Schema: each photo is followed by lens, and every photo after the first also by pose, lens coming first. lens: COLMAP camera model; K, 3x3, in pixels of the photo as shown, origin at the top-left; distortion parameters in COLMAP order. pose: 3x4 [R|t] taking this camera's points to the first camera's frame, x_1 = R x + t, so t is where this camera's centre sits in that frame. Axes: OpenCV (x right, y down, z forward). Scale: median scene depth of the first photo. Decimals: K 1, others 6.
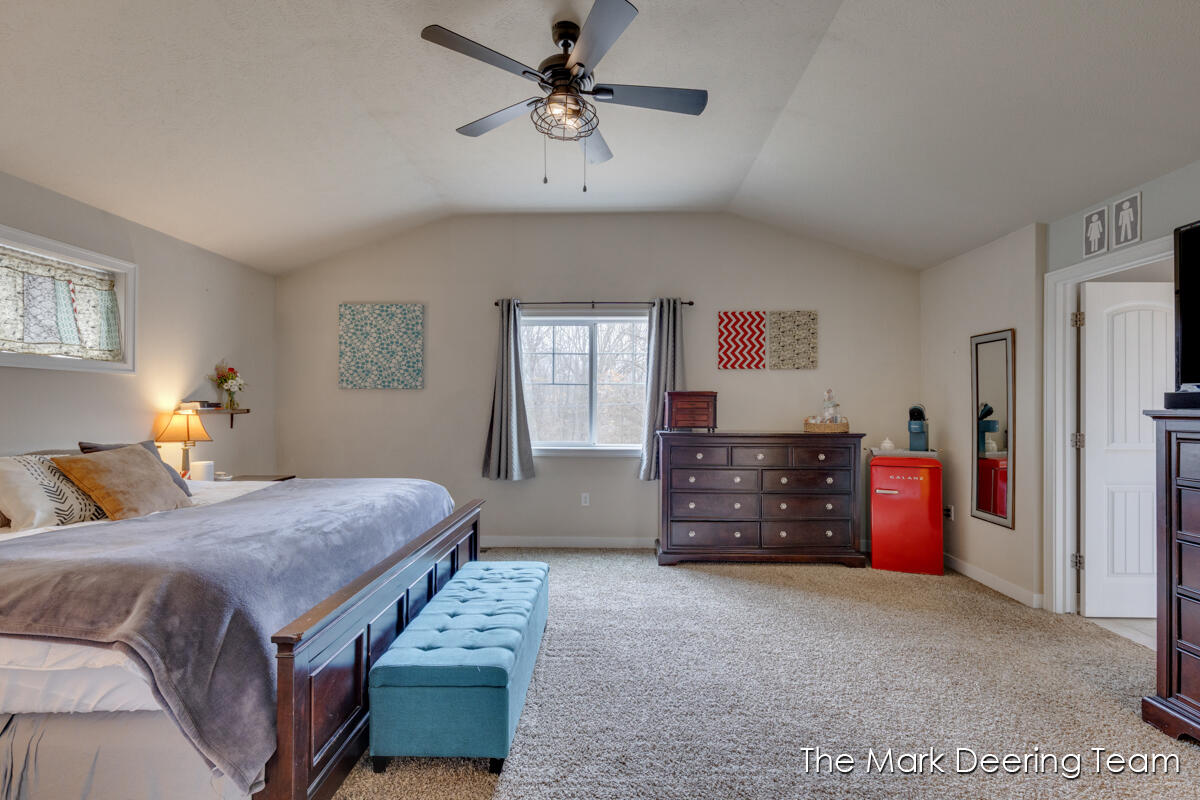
lens RADIAL K [[546.3, 0, 603.4], [0, 546.3, 401.7], [0, 0, 1]] dist [0.005302, 0.000288]
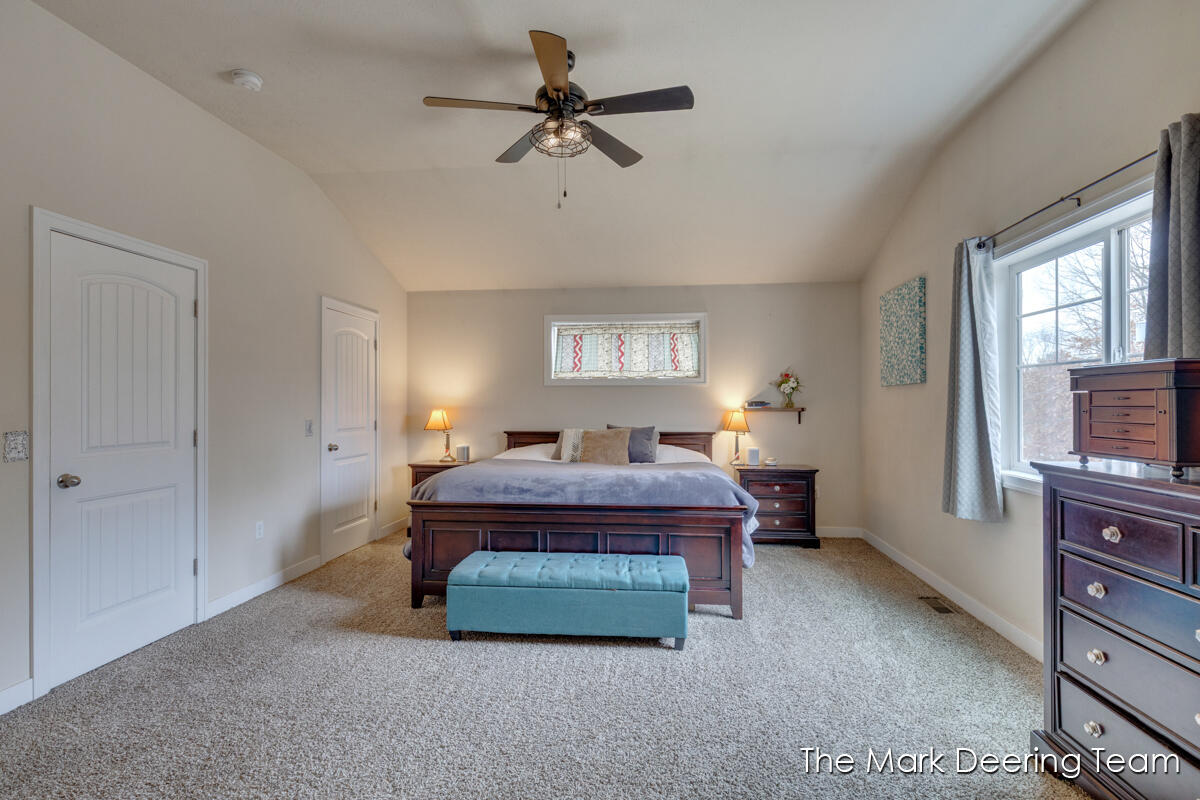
lens RADIAL K [[571.2, 0, 601.8], [0, 571.2, 404.1], [0, 0, 1]] dist [-0.003370, -0.000260]
pose [[-0.096929, -0.006800, -0.995268, 0.769508], [0.007339, 0.999945, -0.007547, 0.014976], [0.995264, -0.008036, -0.096873, 0.870736]]
